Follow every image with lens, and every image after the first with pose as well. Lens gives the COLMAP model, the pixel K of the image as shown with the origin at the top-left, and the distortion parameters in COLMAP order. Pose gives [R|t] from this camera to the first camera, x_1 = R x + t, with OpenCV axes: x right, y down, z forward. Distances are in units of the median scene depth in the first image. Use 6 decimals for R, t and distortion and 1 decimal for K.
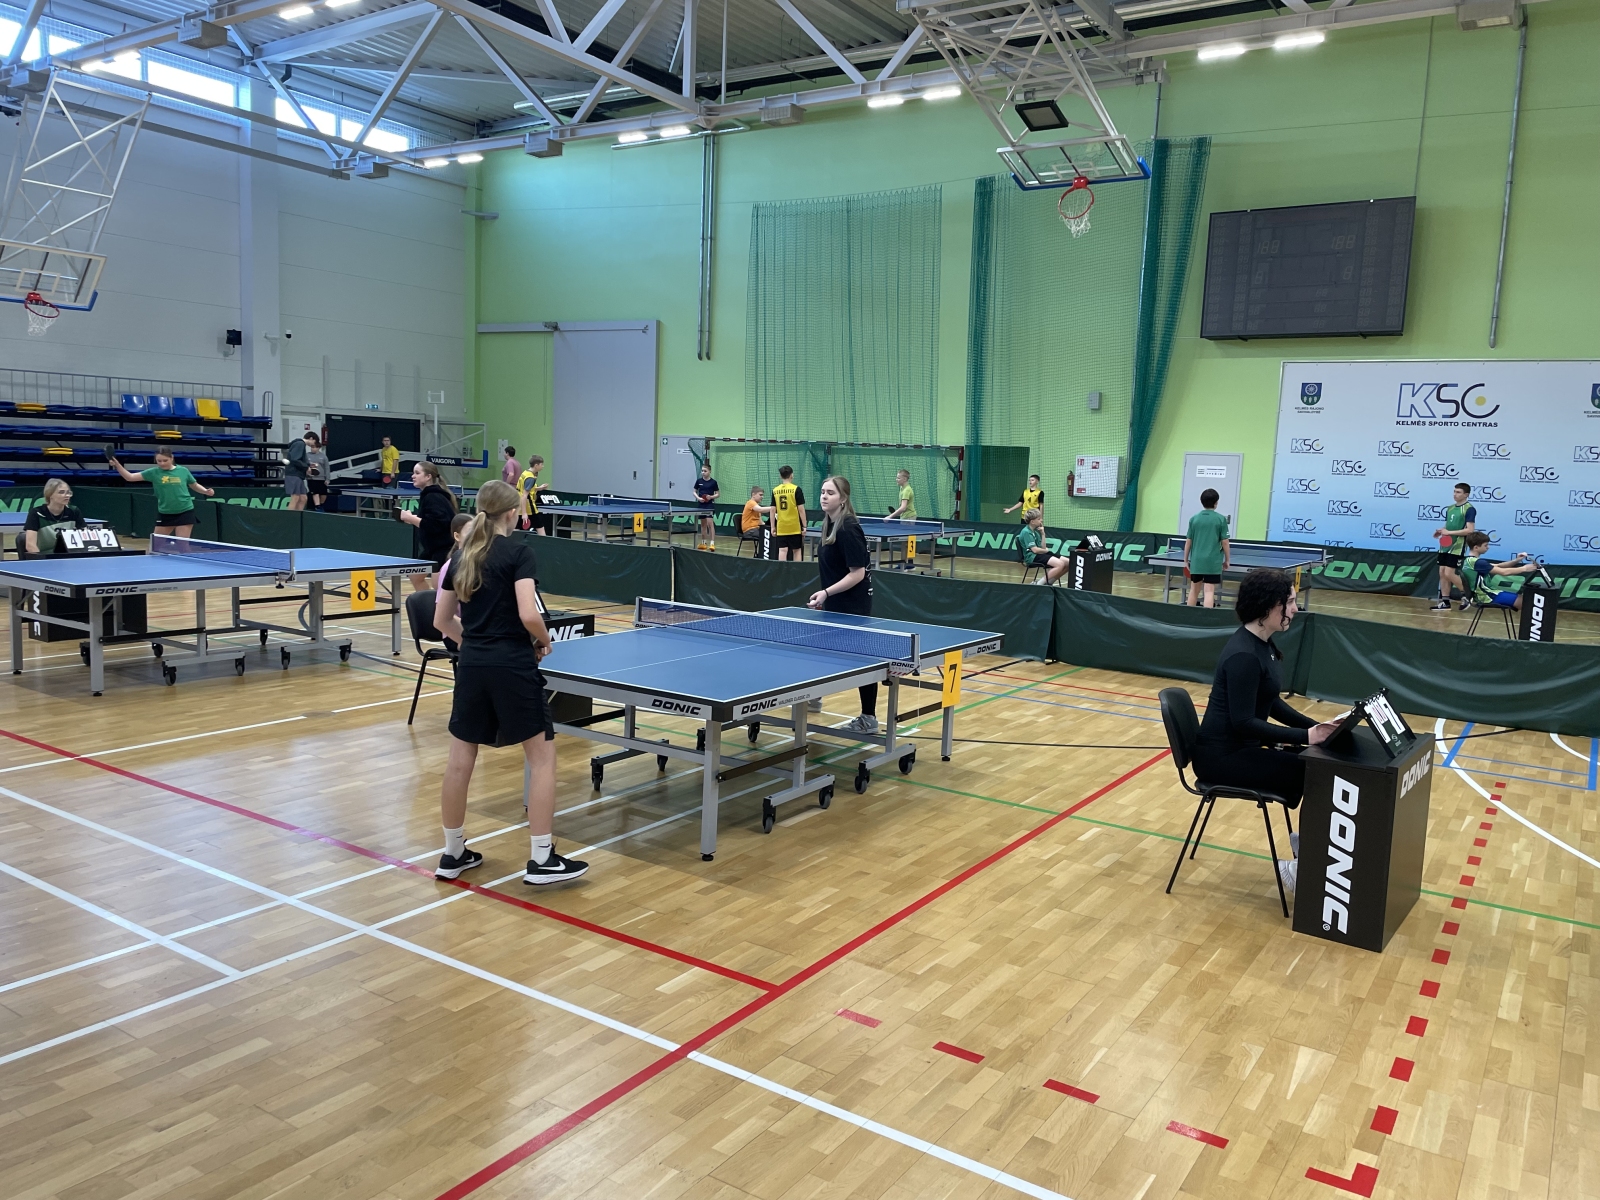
lens RADIAL K [[1195.8, 0, 815.5], [0, 1195.8, 604.9], [0, 0, 1]] dist [0.092015, -0.108755]
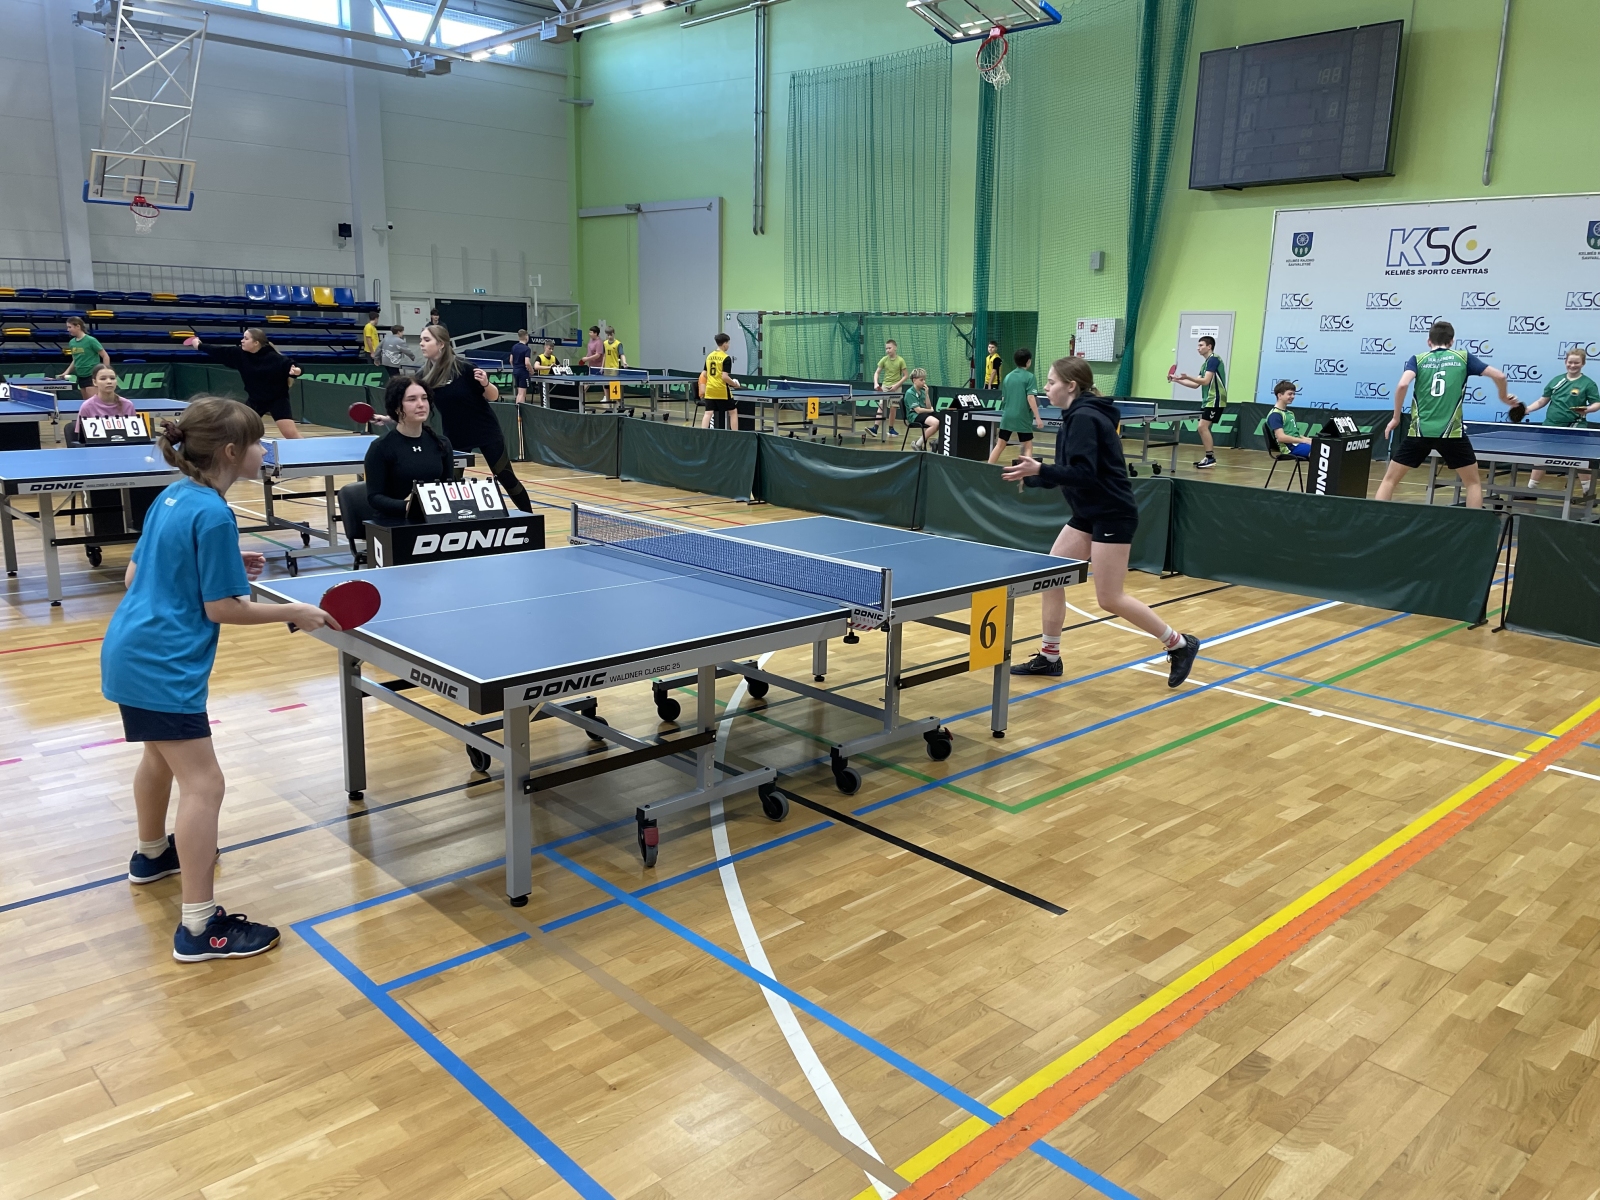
lens RADIAL K [[1195.8, 0, 792.2], [0, 1195.8, 606.6], [0, 0, 1]] dist [0.092015, -0.108755]
pose [[0.973357, 0.030139, -0.227306, 0.254007], [-0.008163, 0.995250, 0.097010, 0.018957], [0.229150, -0.092570, 0.968979, -0.037400]]
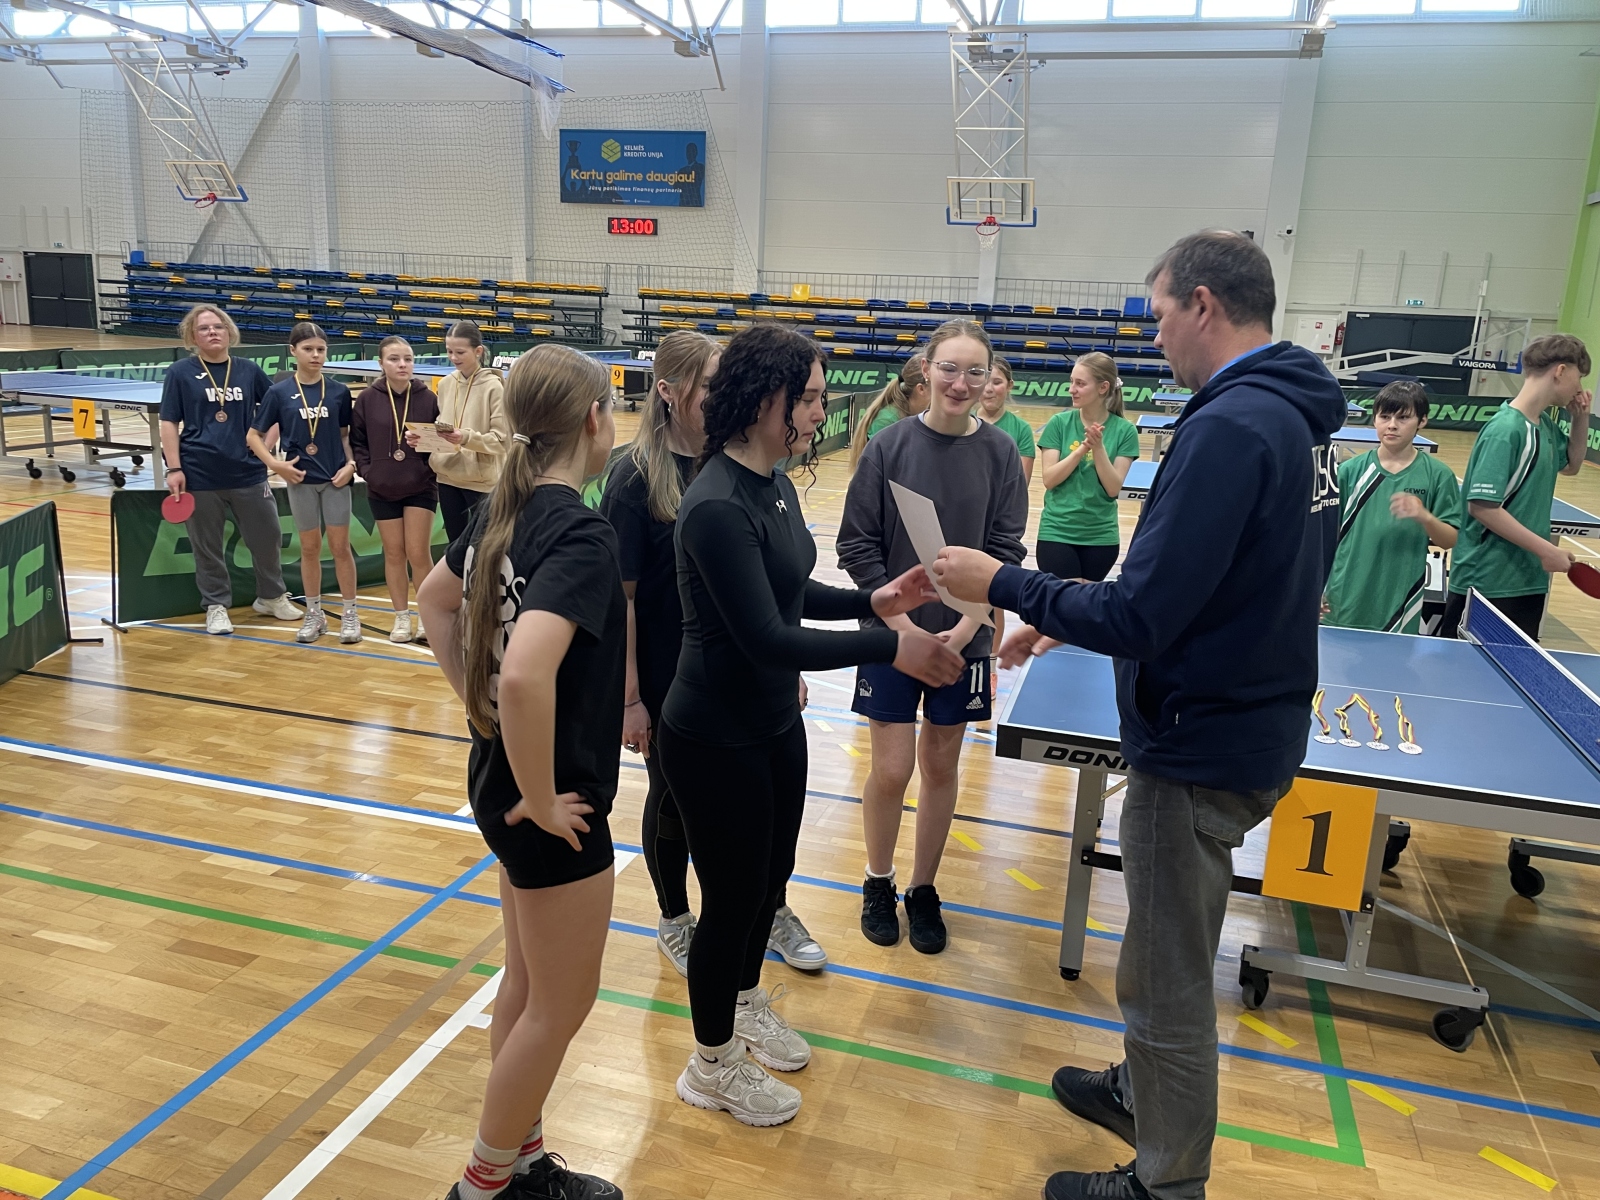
lens RADIAL K [[1195.8, 0, 834.3], [0, 1195.8, 595.1], [0, 0, 1]] dist [0.092015, -0.108755]
pose [[0.295040, 0.192794, -0.935832, 0.603782], [-0.152931, 0.976333, 0.152923, -0.035405], [0.943167, 0.097999, 0.317541, 0.490109]]
